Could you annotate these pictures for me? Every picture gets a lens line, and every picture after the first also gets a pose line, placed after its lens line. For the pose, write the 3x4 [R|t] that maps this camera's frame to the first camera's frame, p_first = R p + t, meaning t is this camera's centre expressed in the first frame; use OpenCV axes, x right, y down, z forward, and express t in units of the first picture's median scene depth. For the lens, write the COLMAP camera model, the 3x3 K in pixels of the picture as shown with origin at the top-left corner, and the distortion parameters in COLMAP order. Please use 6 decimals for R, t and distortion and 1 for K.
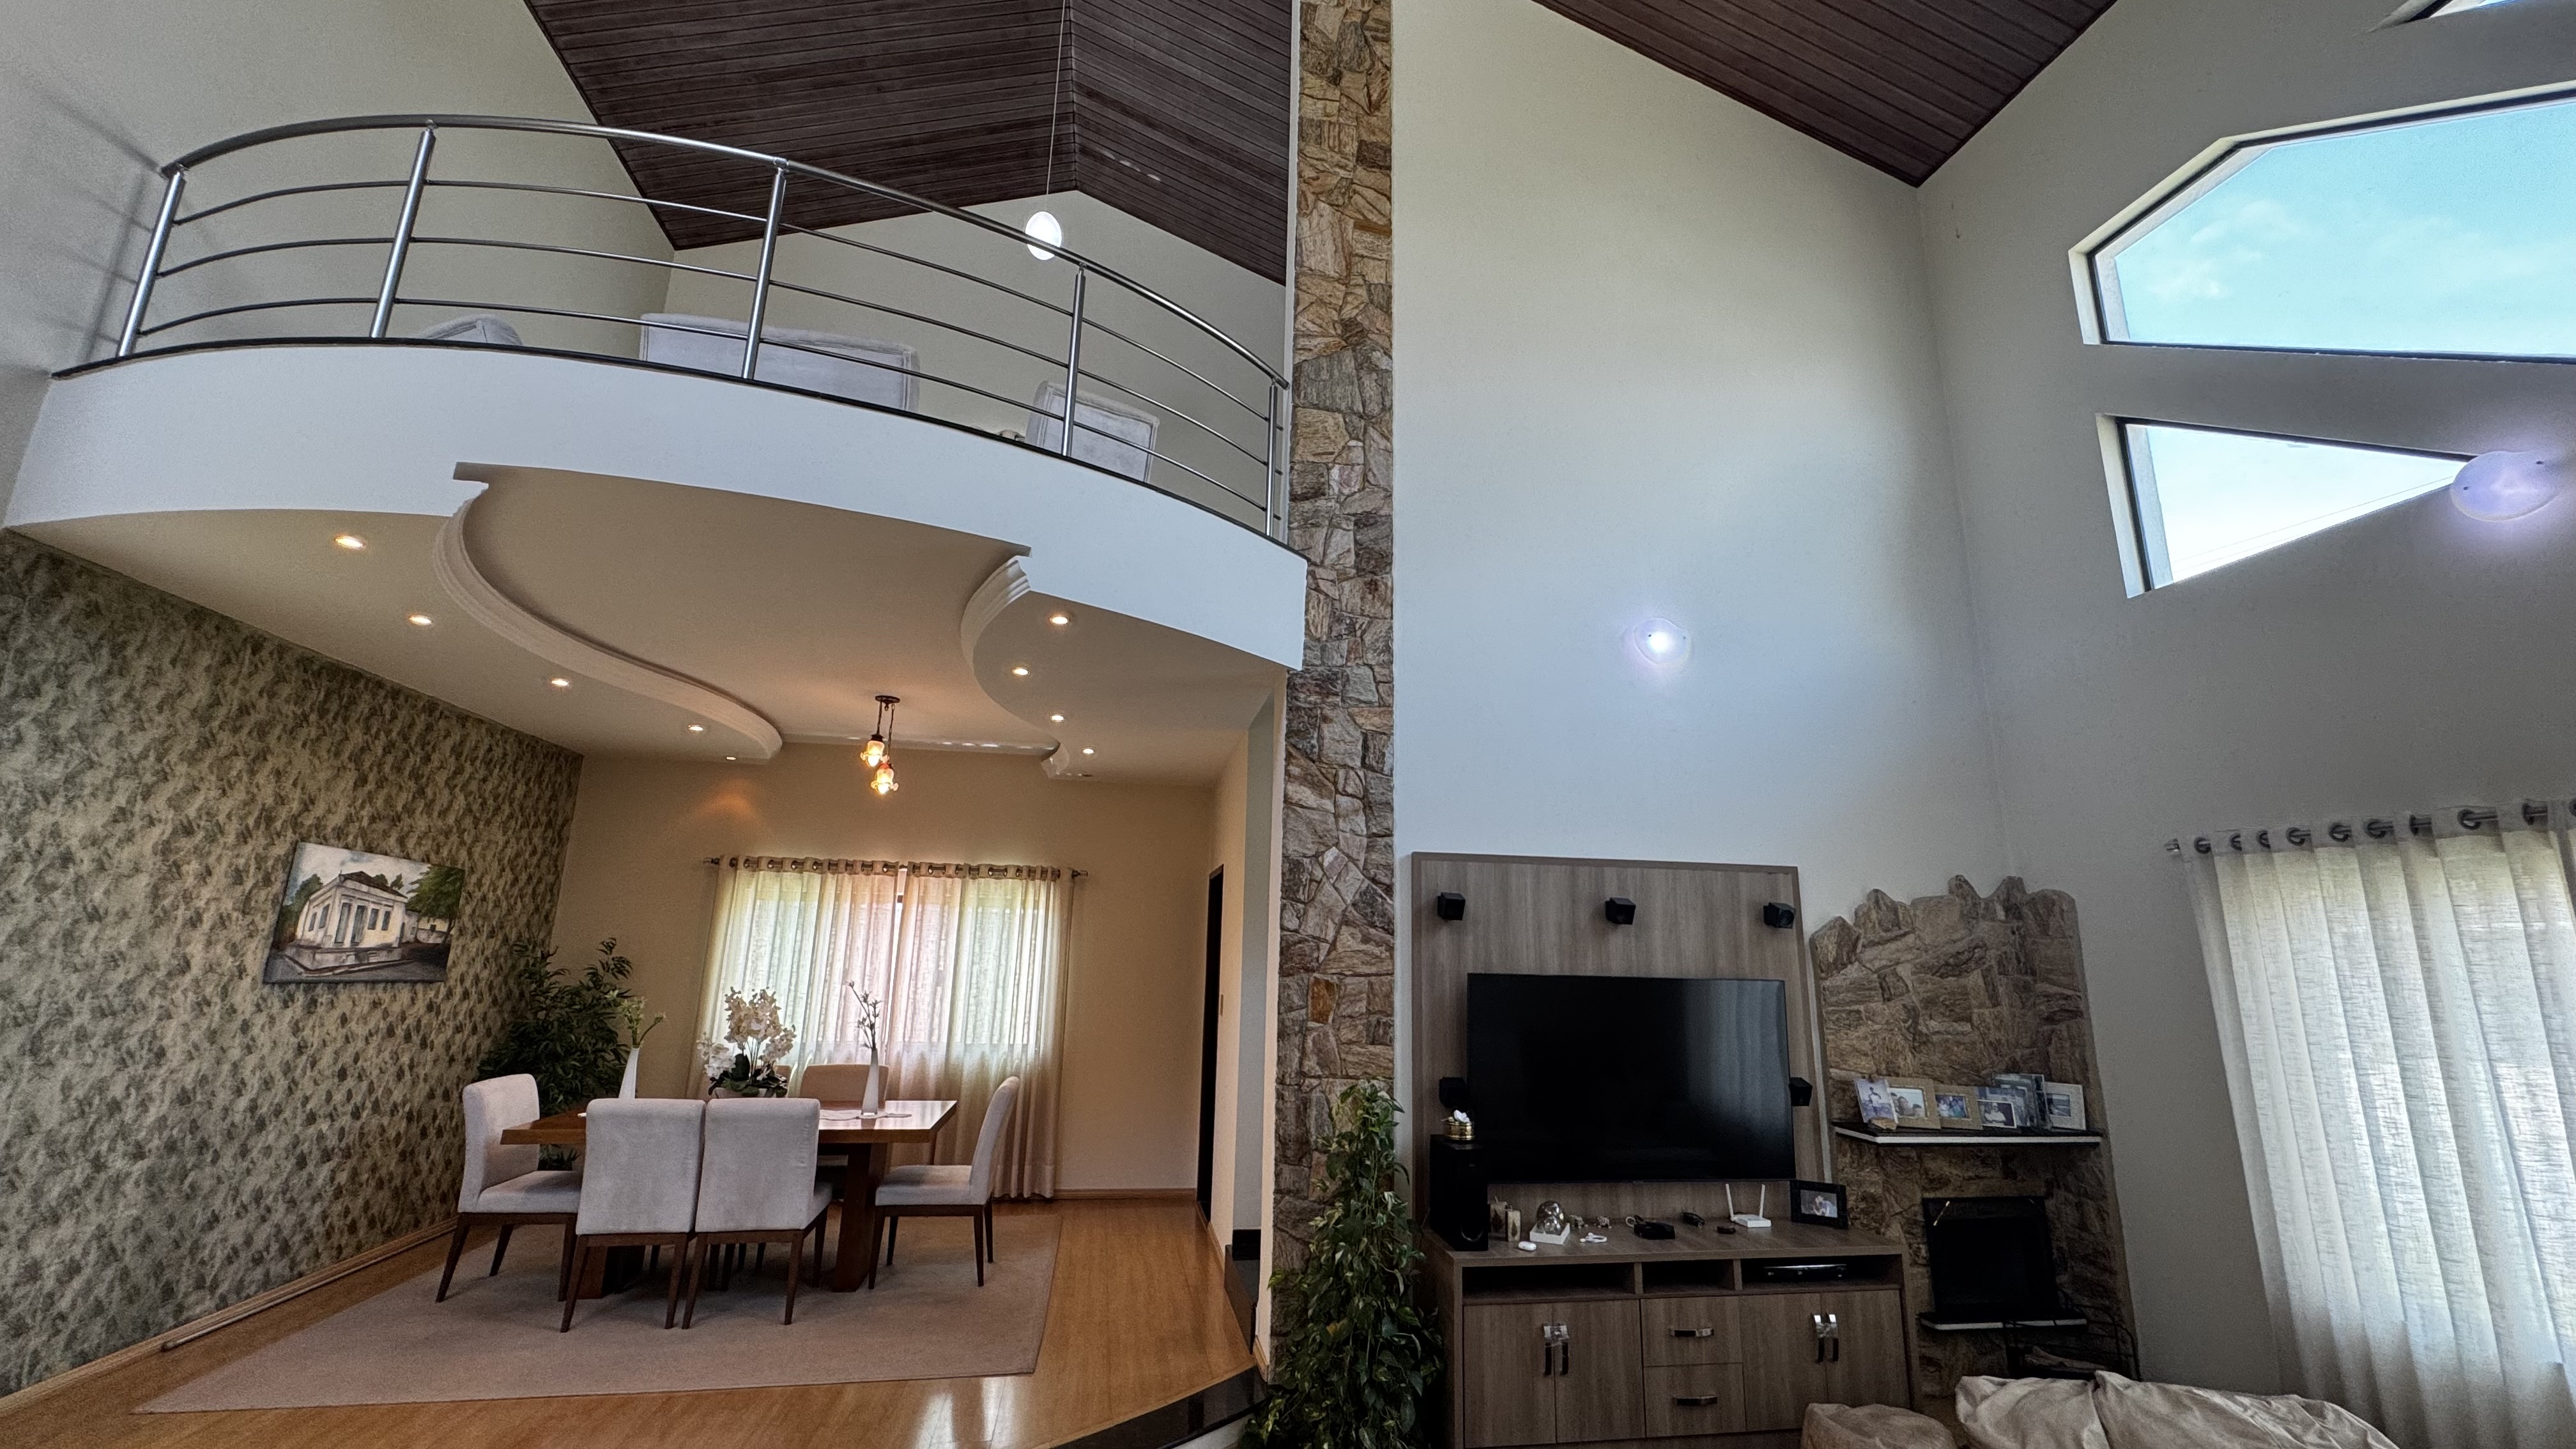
lens RADIAL K [[1032.2, 0, 1288.0], [0, 1032.2, 724.5], [0, 0, 1]] dist [-0.002451, 0.000334]
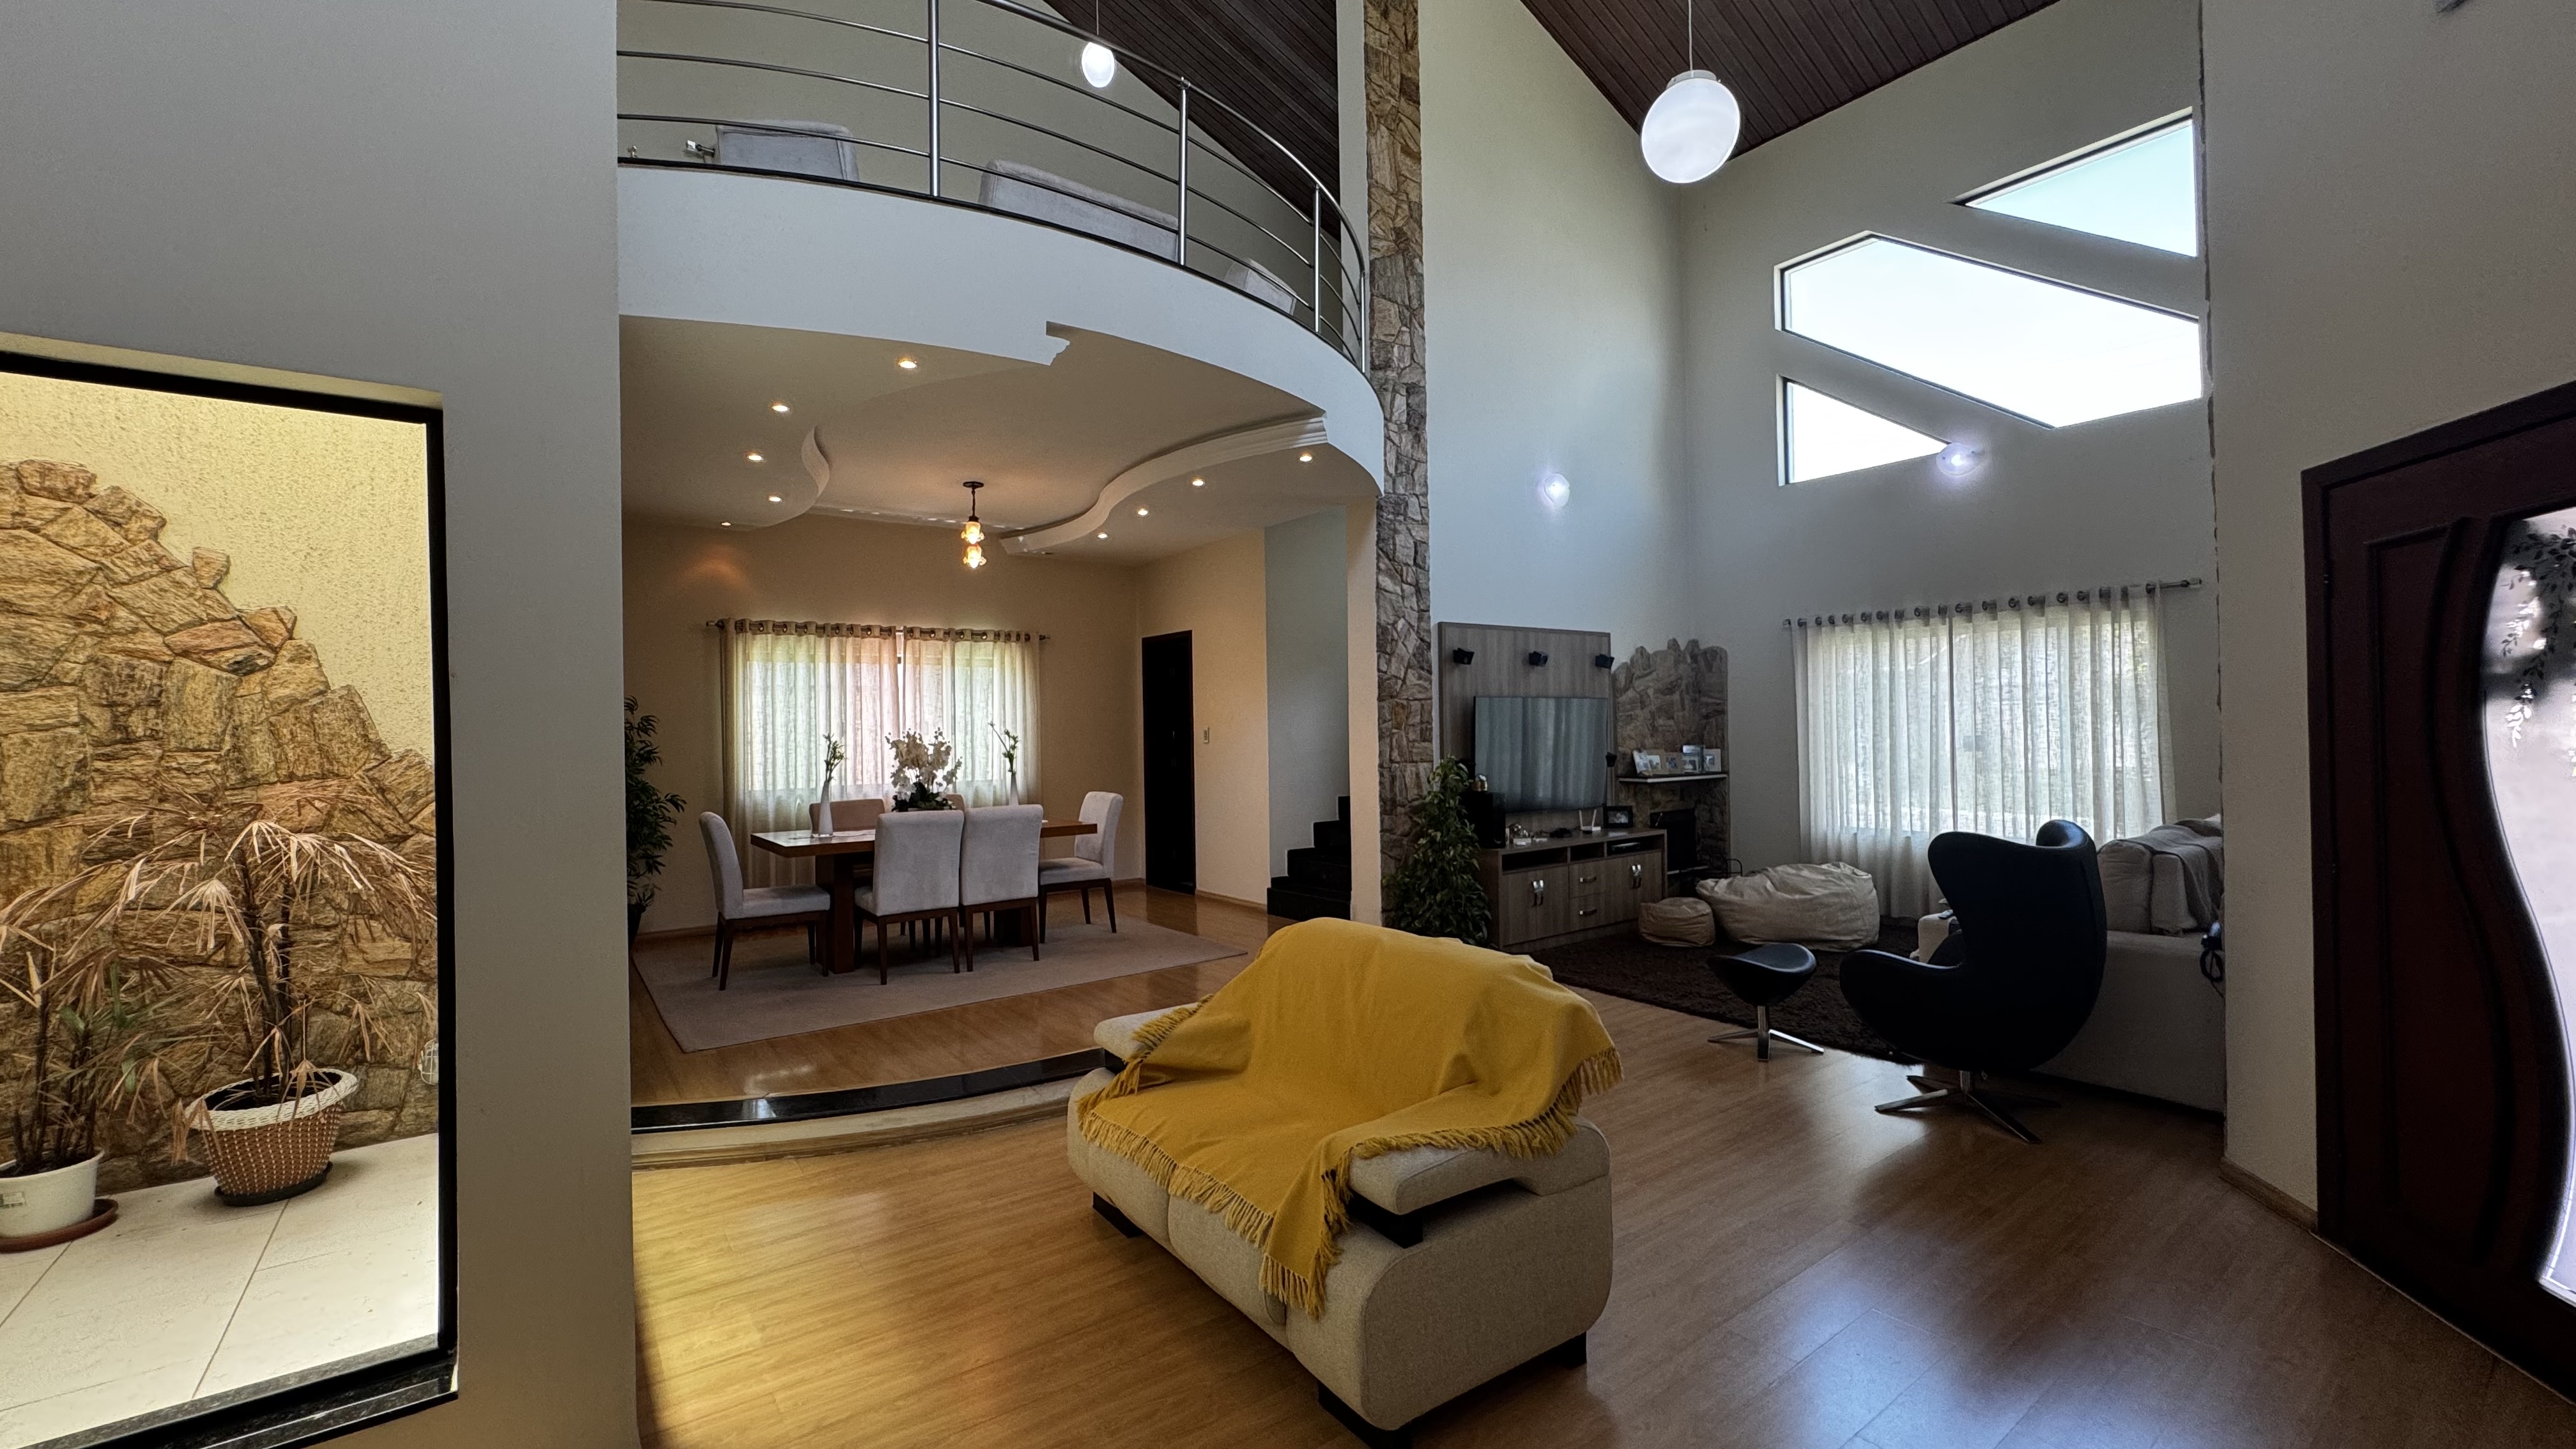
lens RADIAL K [[1032.2, 0, 1288.0], [0, 1032.2, 724.5], [0, 0, 1]] dist [-0.002451, 0.000334]
pose [[0.891279, -0.034985, 0.452104, -0.765458], [-0.064656, 0.977028, 0.203068, -0.024681], [-0.448823, -0.210221, 0.868542, -0.265917]]
